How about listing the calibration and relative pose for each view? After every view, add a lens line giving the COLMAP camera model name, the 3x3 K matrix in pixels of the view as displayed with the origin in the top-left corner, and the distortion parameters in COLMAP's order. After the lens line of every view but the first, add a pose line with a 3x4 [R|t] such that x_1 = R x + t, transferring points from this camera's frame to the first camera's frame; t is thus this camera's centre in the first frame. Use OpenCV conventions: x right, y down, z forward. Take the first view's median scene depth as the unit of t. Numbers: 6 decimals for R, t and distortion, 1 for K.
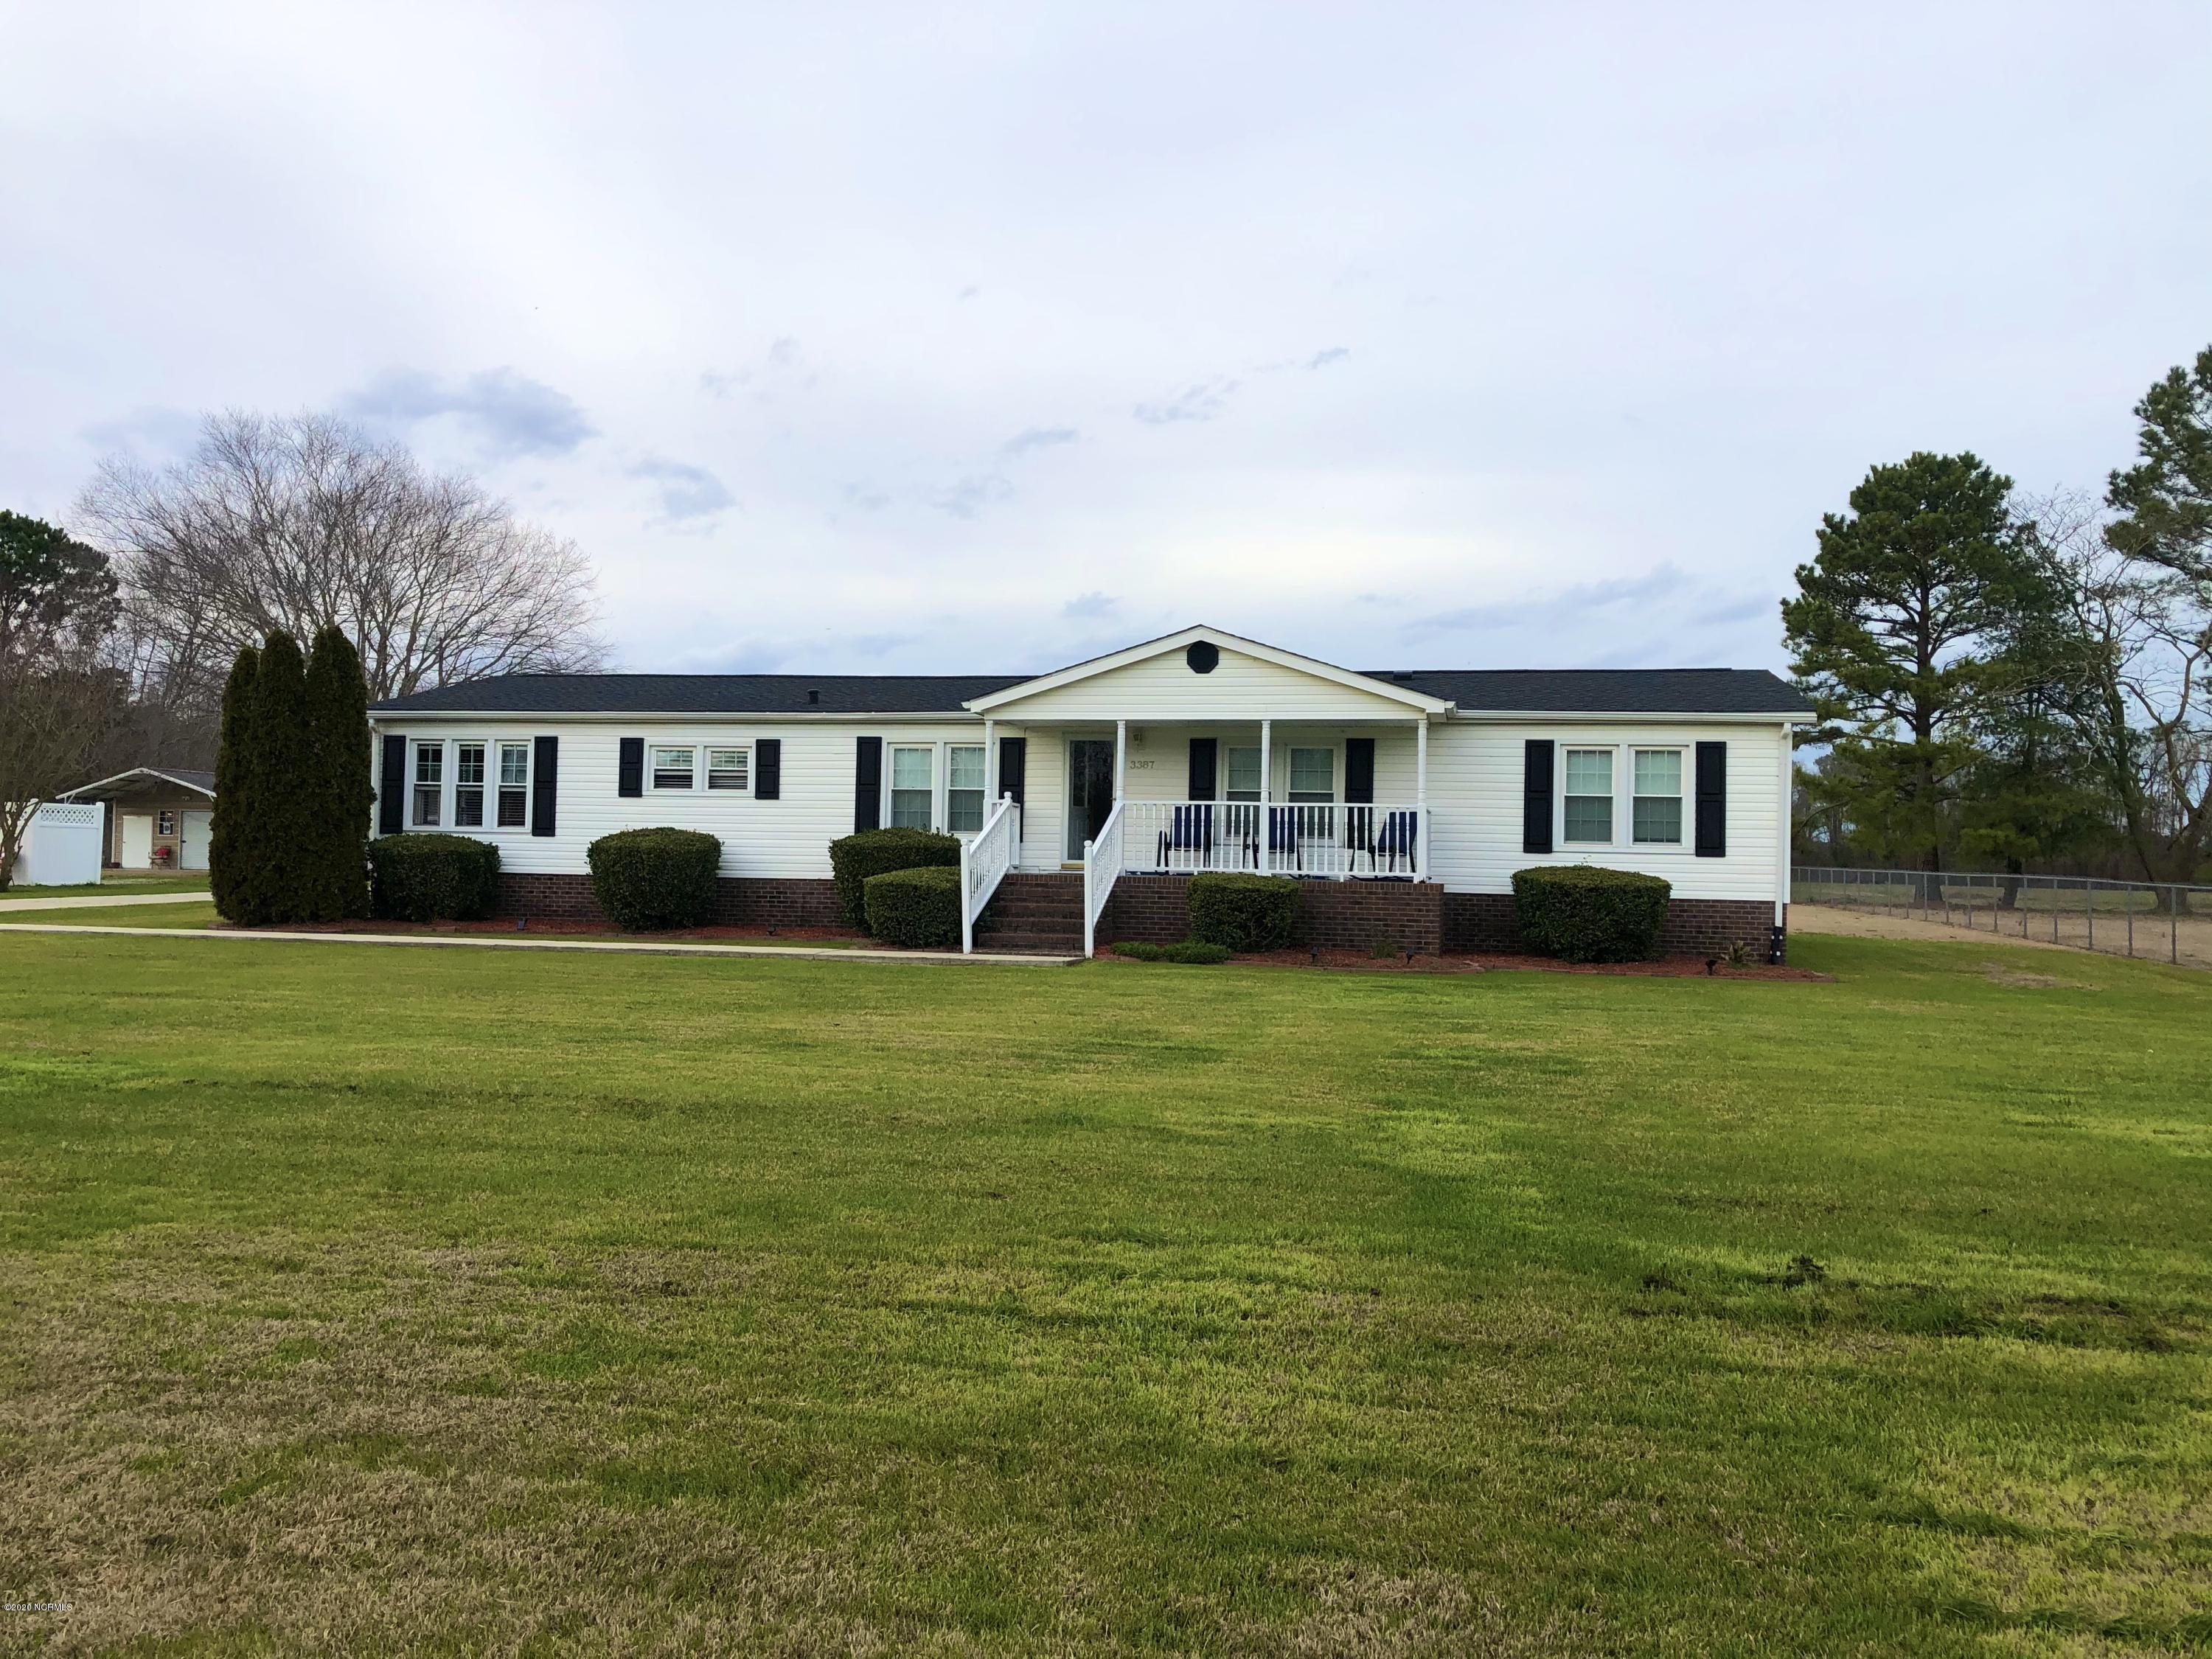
lens RADIAL K [[1816.2, 0, 1106.0], [0, 1816.2, 829.5], [0, 0, 1]] dist [0.059497, 0.003547]
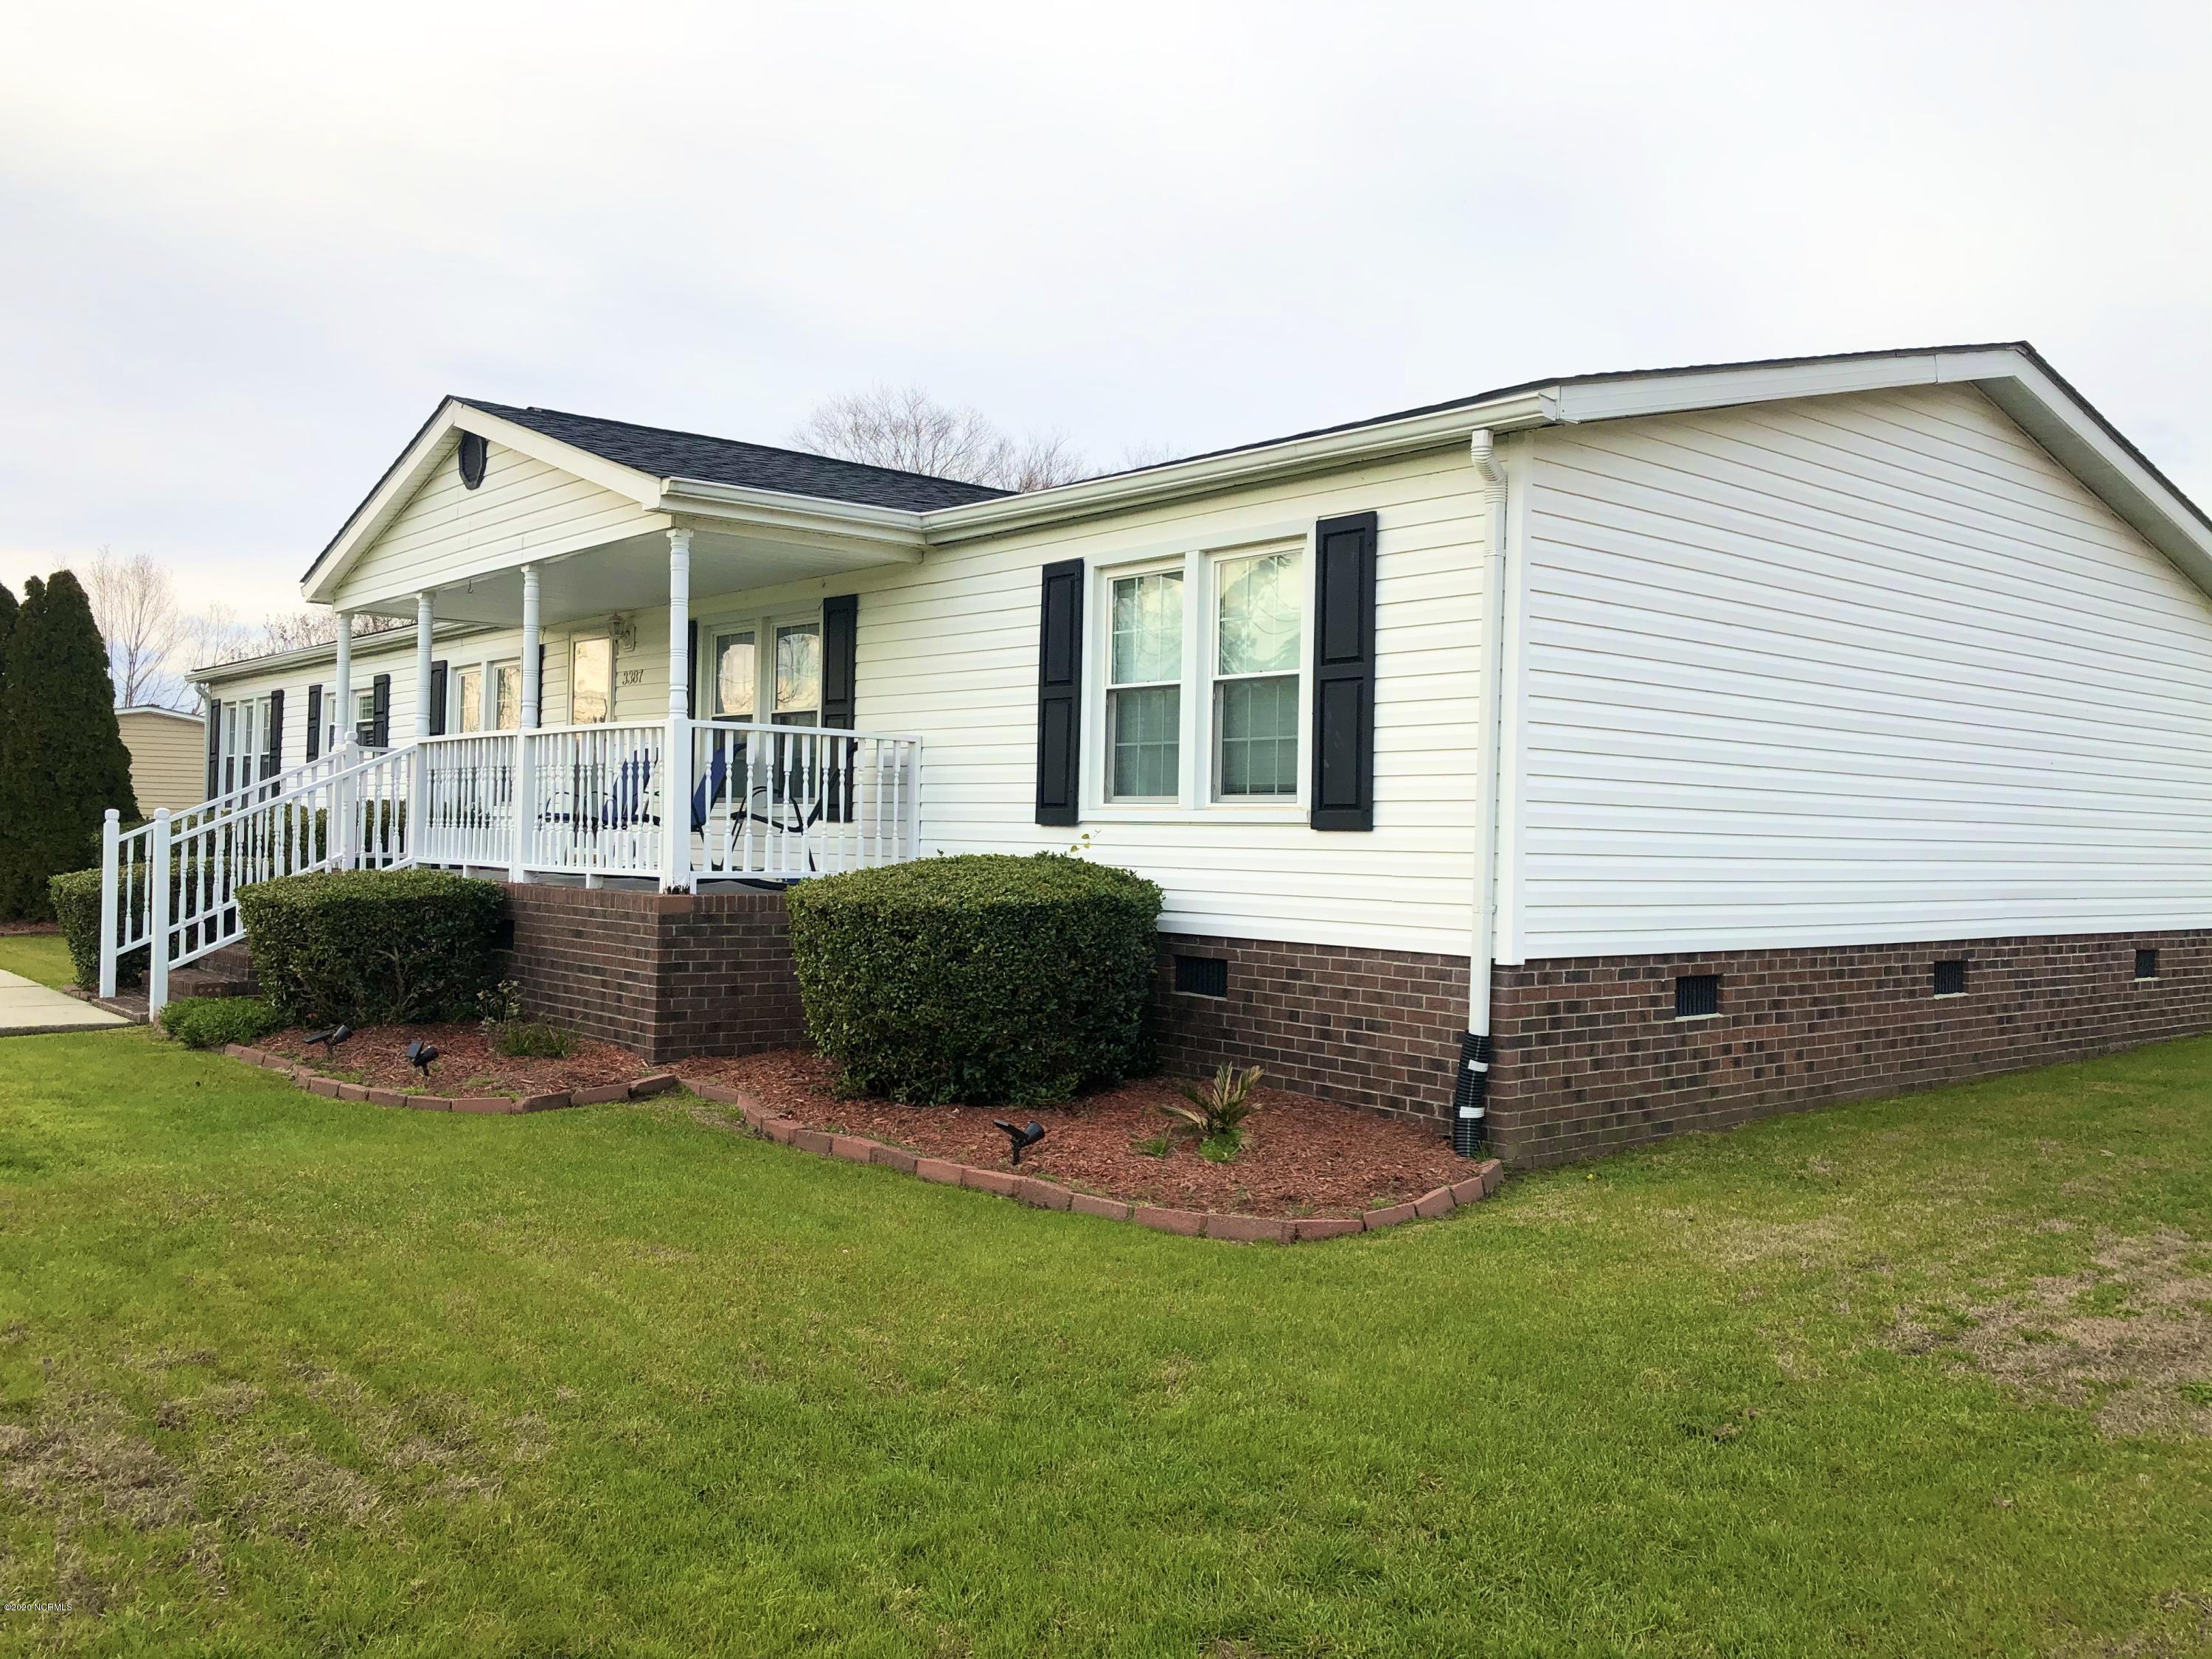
lens RADIAL K [[1810.4, 0, 1106.0], [0, 1810.4, 829.5], [0, 0, 1]] dist [0.015879, 0.004771]
pose [[0.802338, -0.009018, -0.596802, 0.466803], [0.008423, 0.999957, -0.003787, 0.014235], [0.596811, -0.001989, 0.802380, 0.621815]]
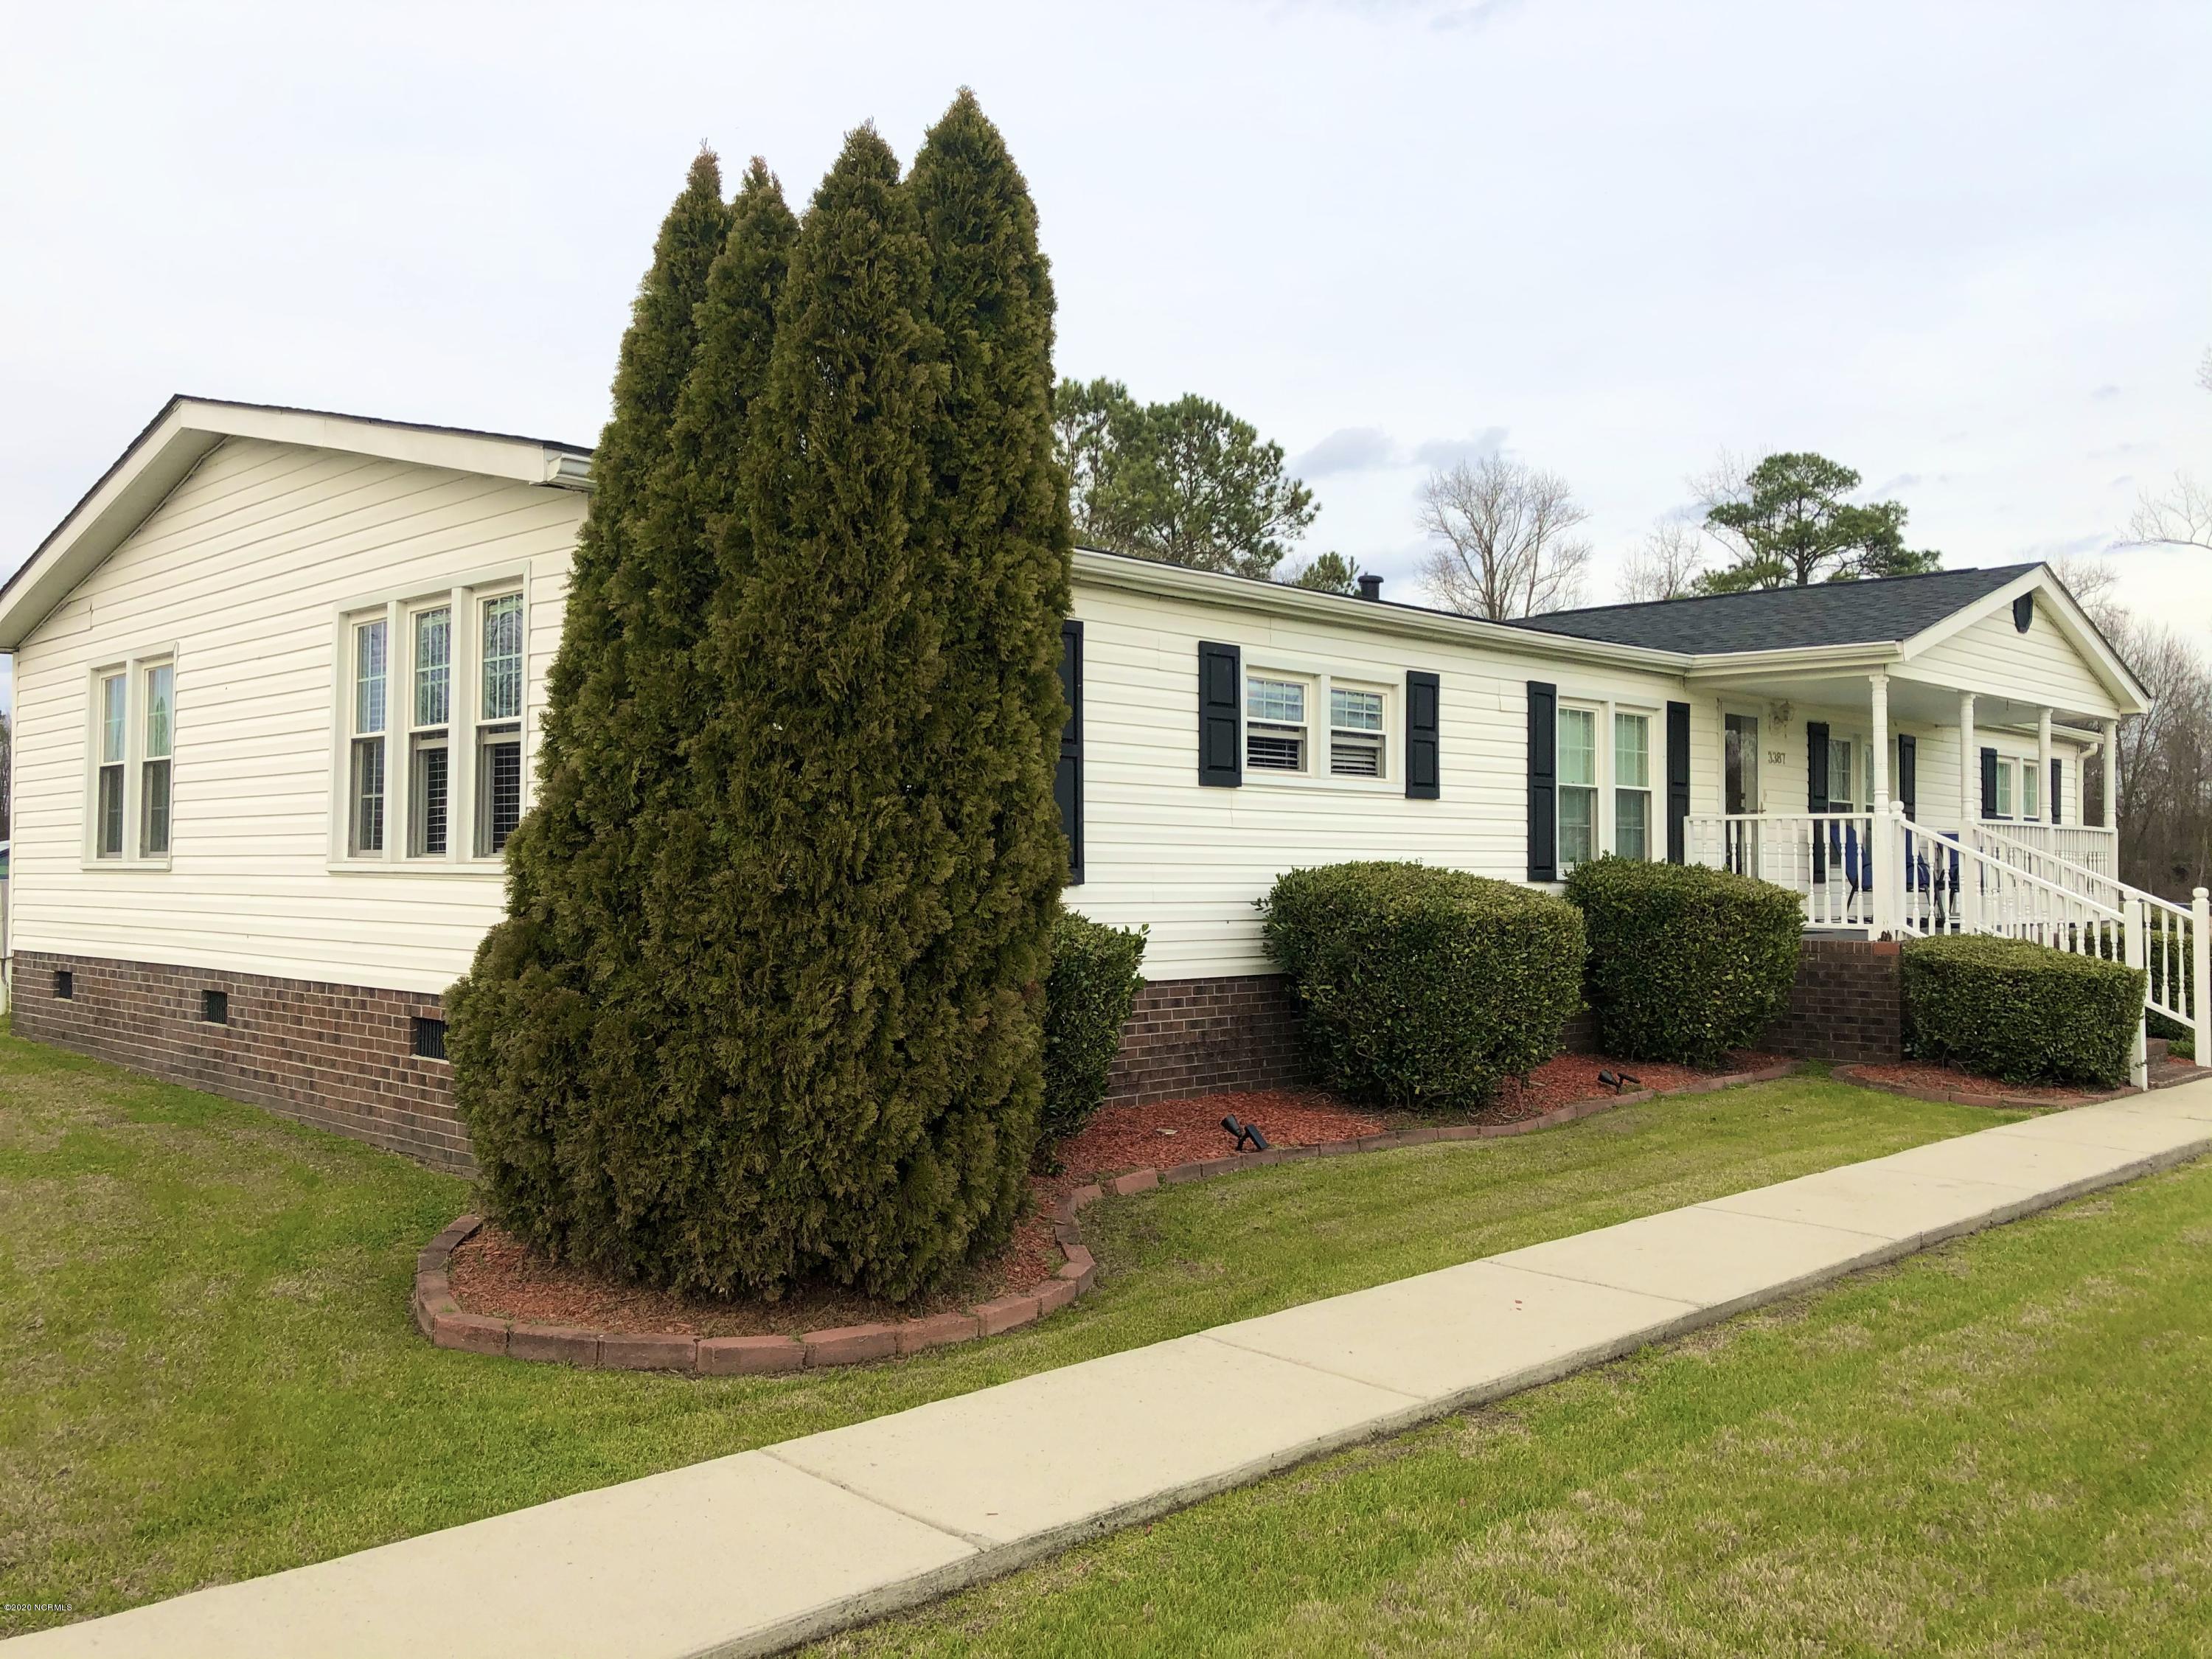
lens RADIAL K [[1810.4, 0, 1106.0], [0, 1810.4, 829.5], [0, 0, 1]] dist [0.015879, 0.004771]
pose [[0.541081, 0.001022, 0.840970, -0.642255], [-0.016184, 0.999827, 0.009197, -0.012021], [-0.840814, -0.018587, 0.541004, 0.831621]]
